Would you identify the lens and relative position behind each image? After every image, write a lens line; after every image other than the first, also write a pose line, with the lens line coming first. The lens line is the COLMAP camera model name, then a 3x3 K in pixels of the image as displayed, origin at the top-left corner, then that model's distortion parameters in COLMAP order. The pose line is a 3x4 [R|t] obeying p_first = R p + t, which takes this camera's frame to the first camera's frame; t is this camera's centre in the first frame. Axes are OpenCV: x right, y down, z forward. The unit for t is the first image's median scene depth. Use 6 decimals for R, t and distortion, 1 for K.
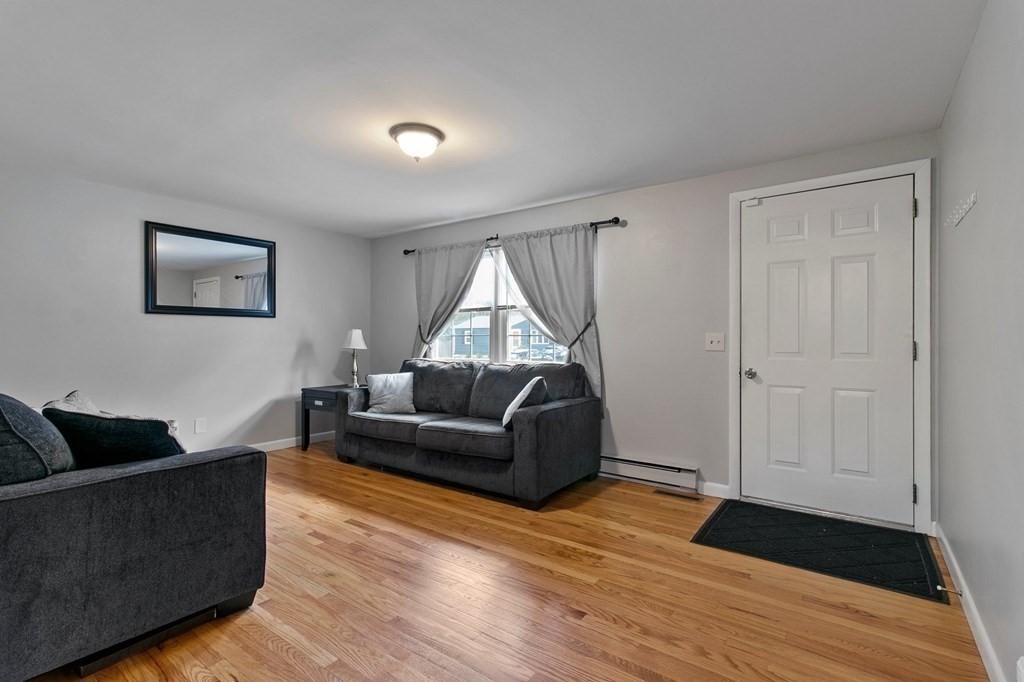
lens RADIAL K [[477.6, 0, 525.7], [0, 477.6, 344.6], [0, 0, 1]] dist [0.002802, 0.001348]
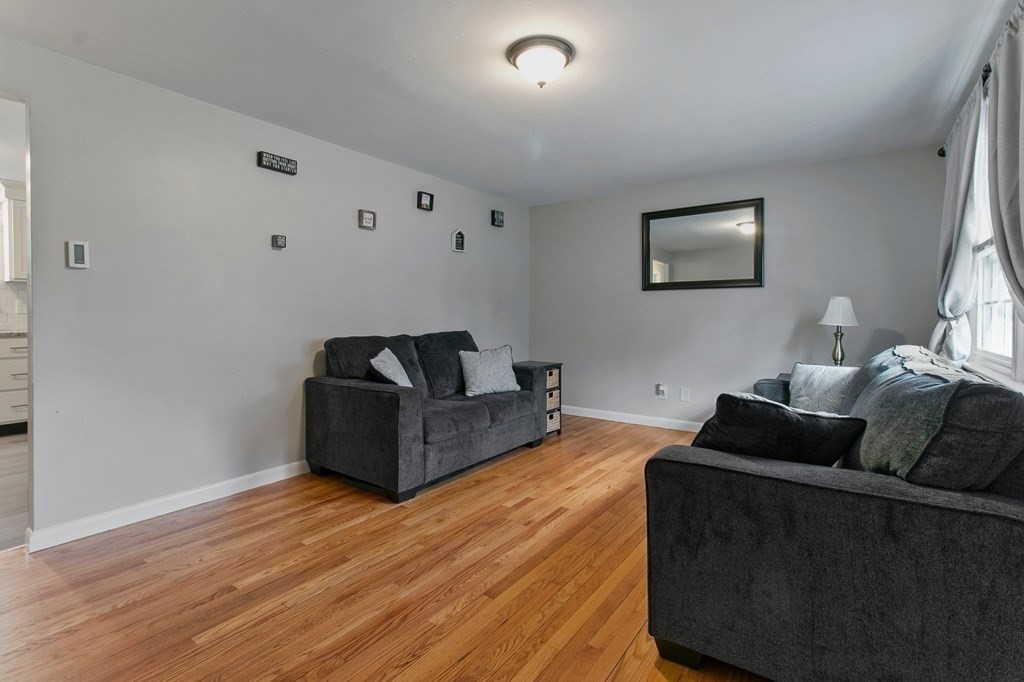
lens RADIAL K [[479.4, 0, 512.8], [0, 479.4, 333.0], [0, 0, 1]] dist [0.001041, 0.000384]
pose [[-0.008143, 0.039506, -0.999186, 0.515906], [-0.008303, 0.999182, 0.039573, -0.005969], [0.999932, 0.008619, -0.007809, 0.861756]]
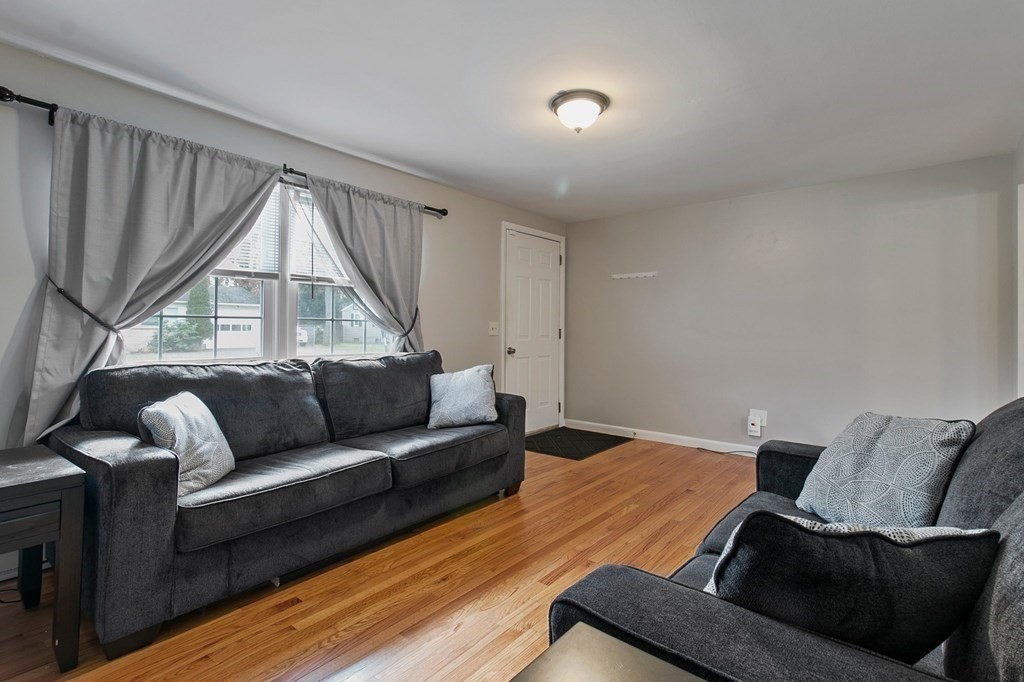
lens RADIAL K [[479.4, 0, 512.8], [0, 479.4, 333.0], [0, 0, 1]] dist [0.001041, 0.000384]
pose [[0.075064, -0.012101, 0.997105, -1.030511], [-0.000351, 0.999926, 0.012161, -0.011727], [-0.997179, -0.001263, 0.075054, 0.946810]]
